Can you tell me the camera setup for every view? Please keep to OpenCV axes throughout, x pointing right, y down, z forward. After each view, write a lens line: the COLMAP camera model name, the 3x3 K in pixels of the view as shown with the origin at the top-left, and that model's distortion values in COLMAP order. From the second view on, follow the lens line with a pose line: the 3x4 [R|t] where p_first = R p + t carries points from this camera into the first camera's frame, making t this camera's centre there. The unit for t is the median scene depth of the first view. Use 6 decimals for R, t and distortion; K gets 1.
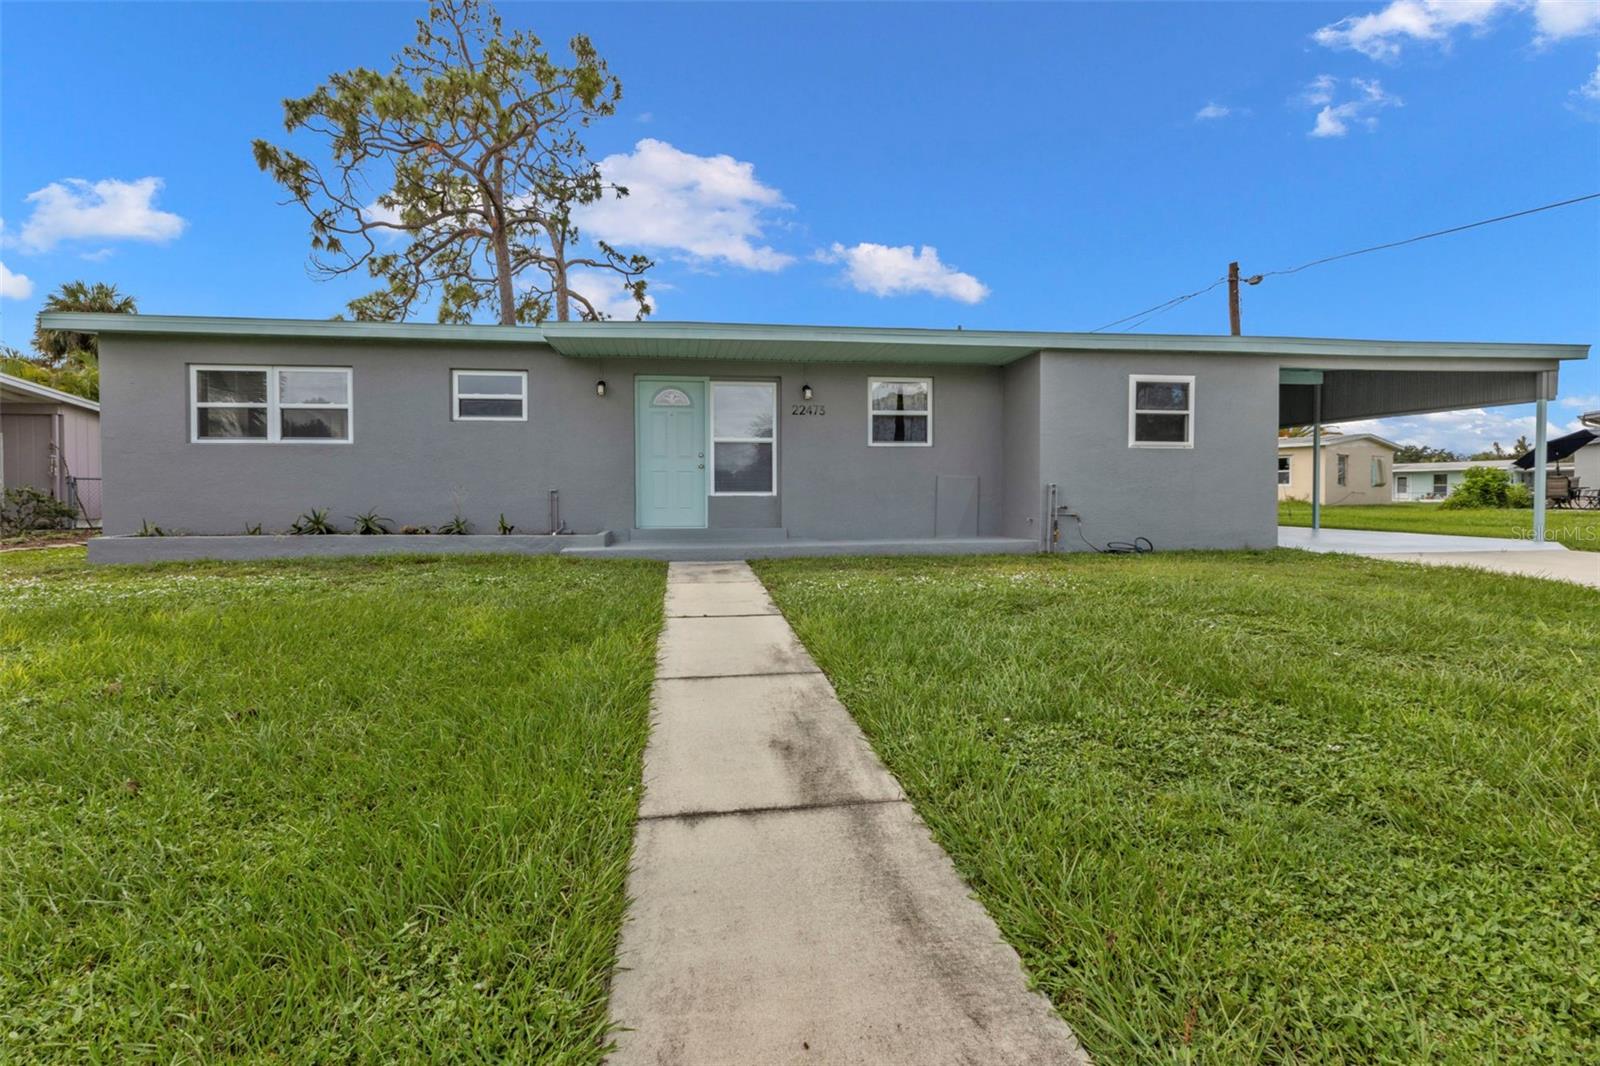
lens RADIAL K [[710.8, 0, 779.2], [0, 710.8, 511.6], [0, 0, 1]] dist [0.003504, -0.000859]
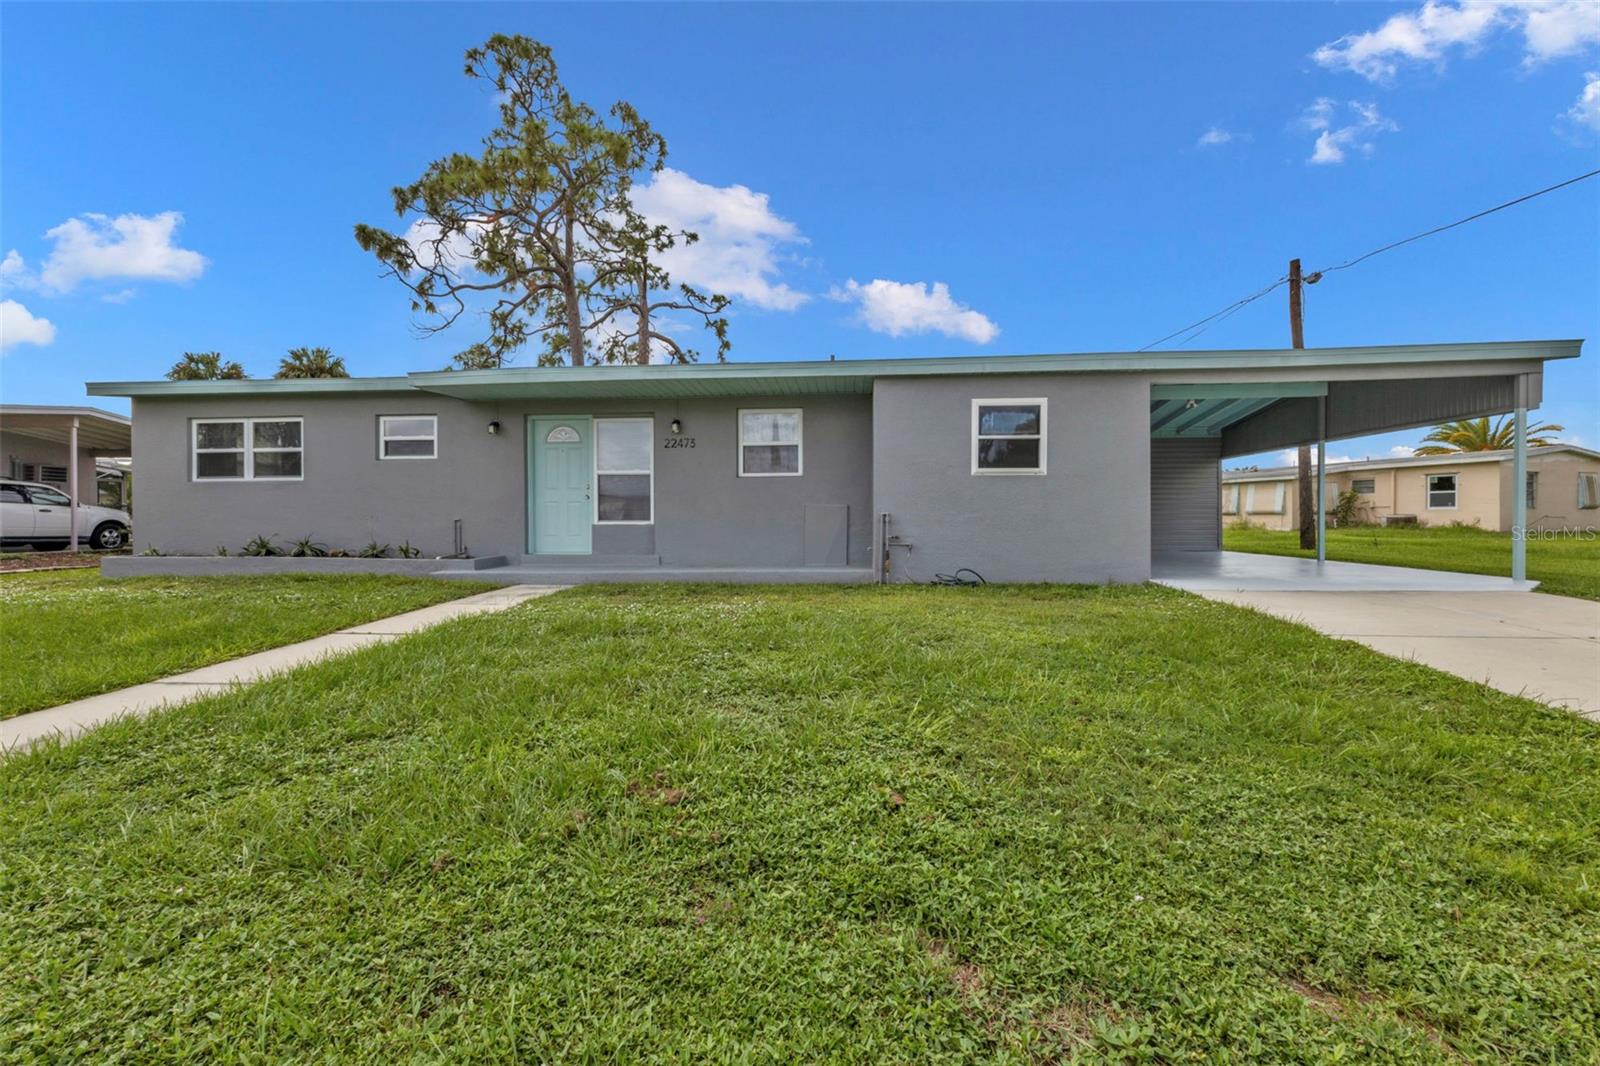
lens RADIAL K [[710.8, 0, 803.5], [0, 710.8, 524.8], [0, 0, 1]] dist [0.003504, -0.000859]
pose [[0.974537, 0.002006, -0.224217, 0.450592], [-0.006075, 0.999829, -0.017458, -0.004641], [0.224143, 0.018376, 0.974383, 0.018005]]
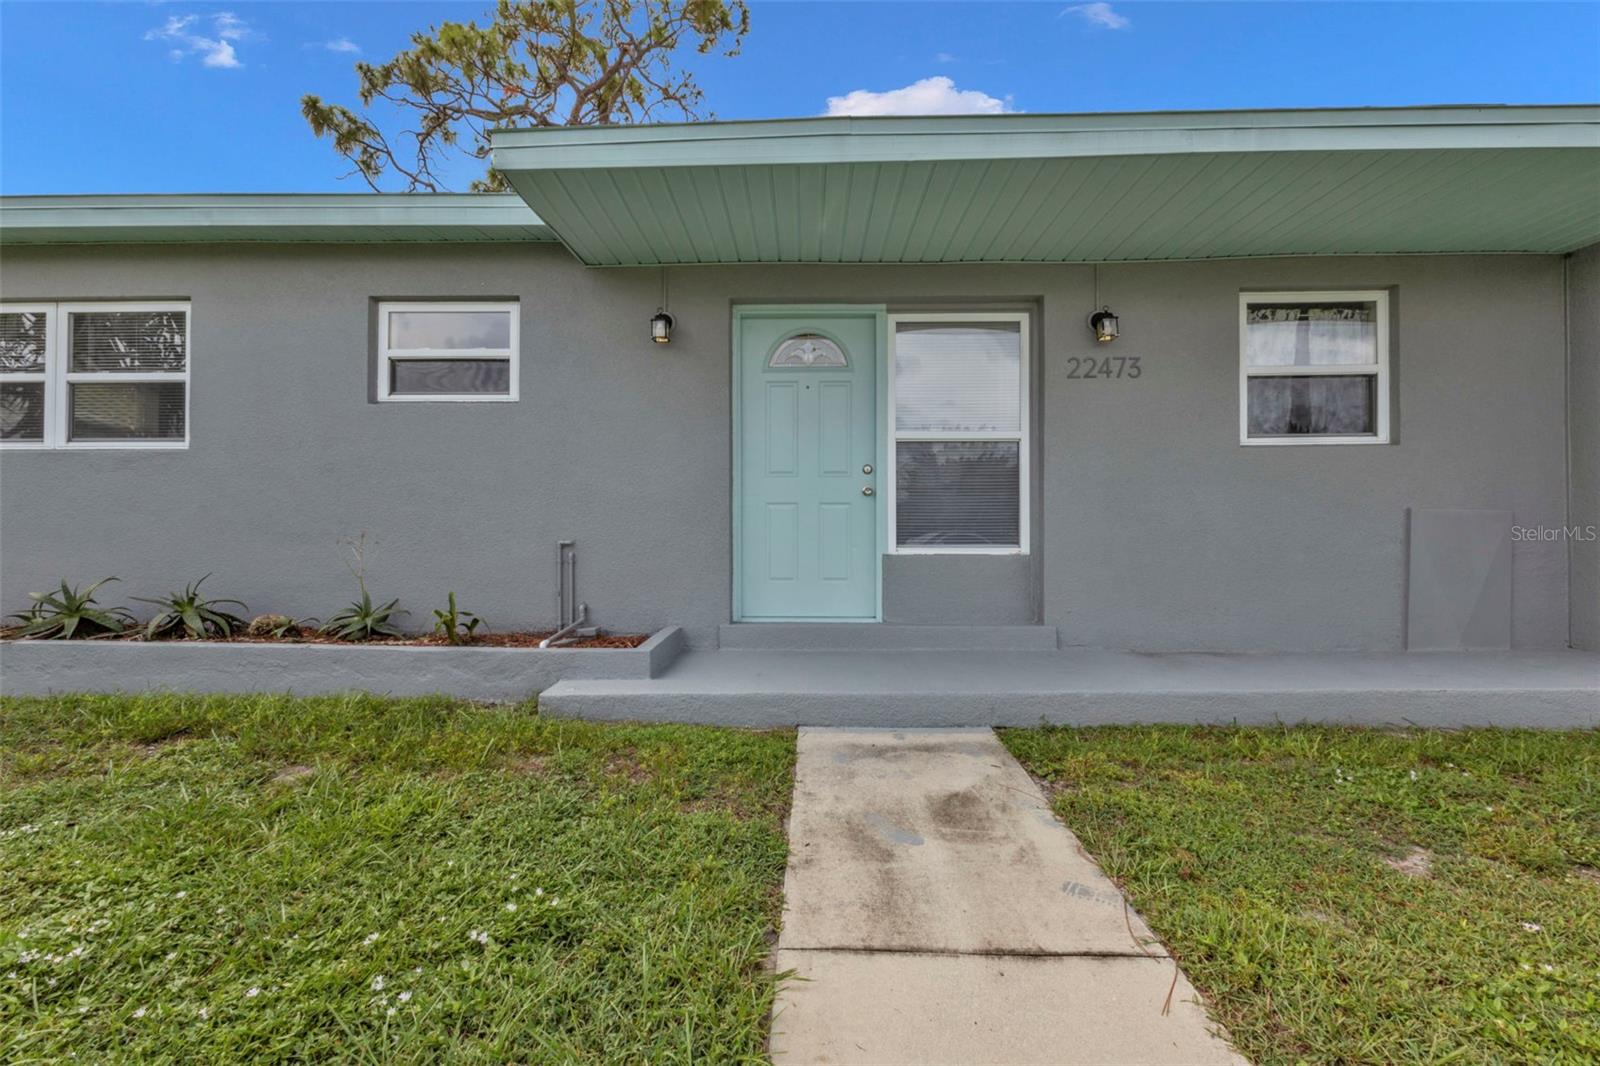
lens RADIAL K [[710.8, 0, 805.0], [0, 710.8, 516.9], [0, 0, 1]] dist [0.003504, -0.000859]
pose [[0.987836, 0.001448, -0.155494, -0.076956], [-0.007520, 0.999232, -0.038469, -0.027937], [0.155319, 0.039170, 0.987088, 0.517823]]
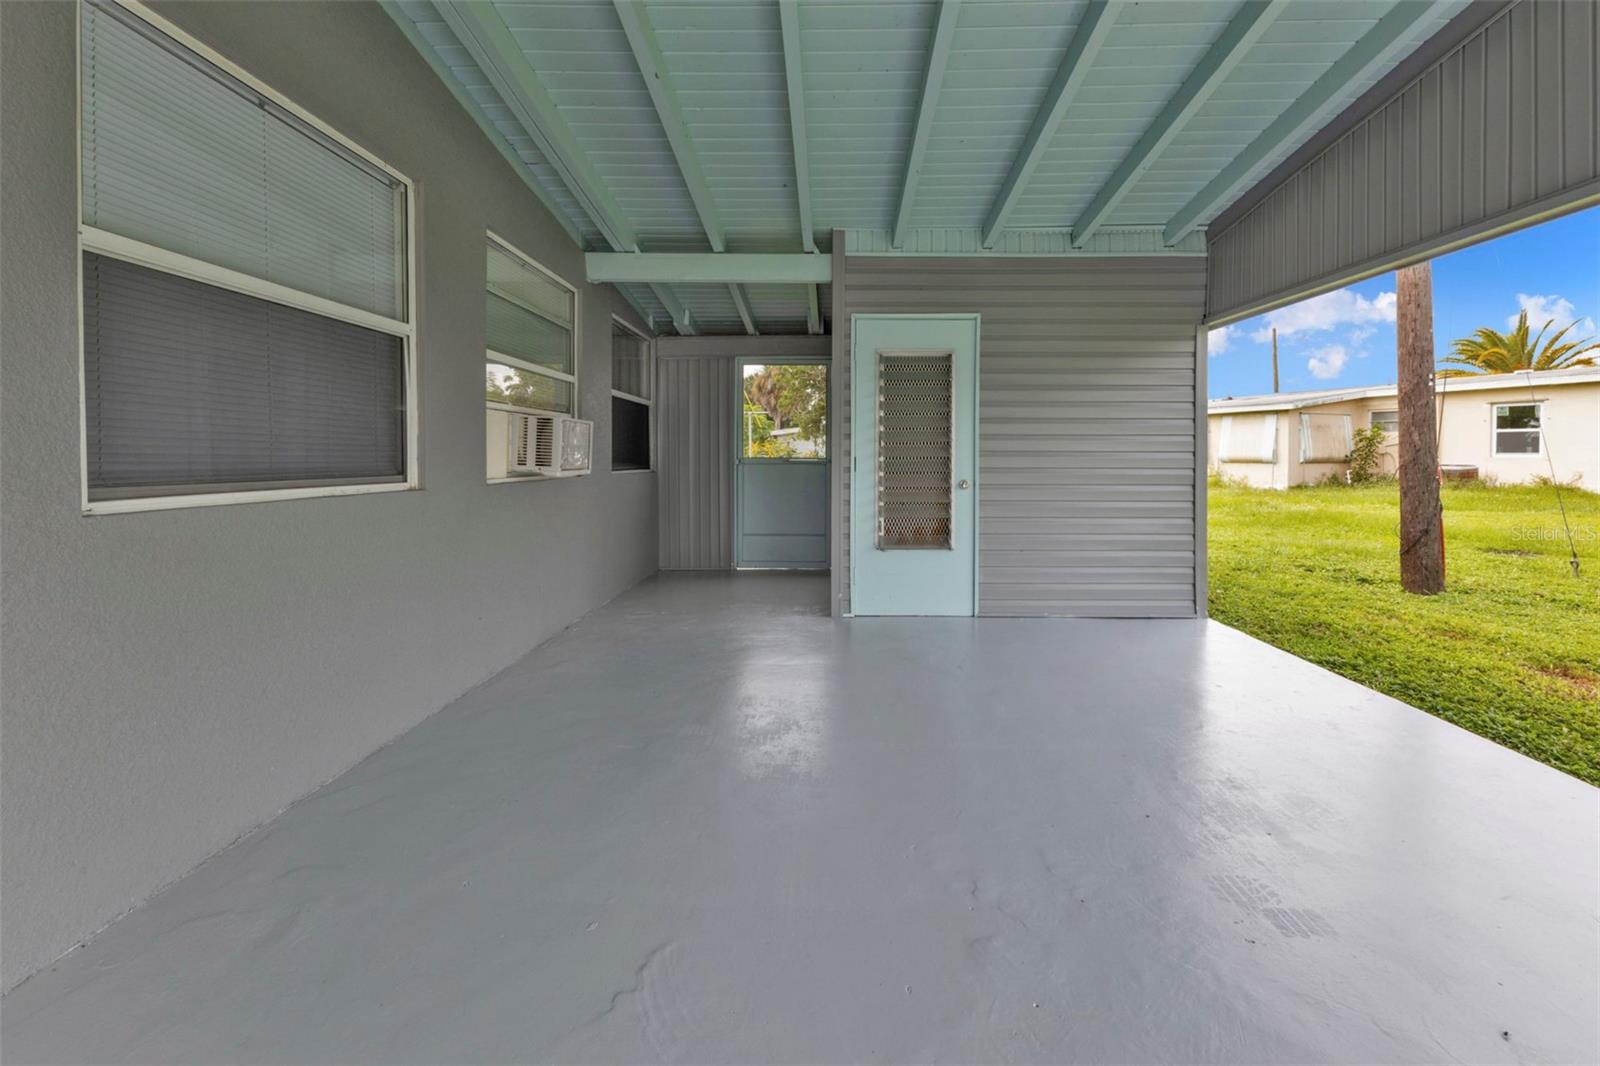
lens RADIAL K [[710.8, 0, 837.8], [0, 710.8, 452.3], [0, 0, 1]] dist [0.003504, -0.000859]
pose [[0.991702, 0.000885, -0.128554, 0.788335], [-0.004358, 0.999633, -0.026735, -0.081570], [0.128483, 0.027074, 0.991342, 1.228308]]
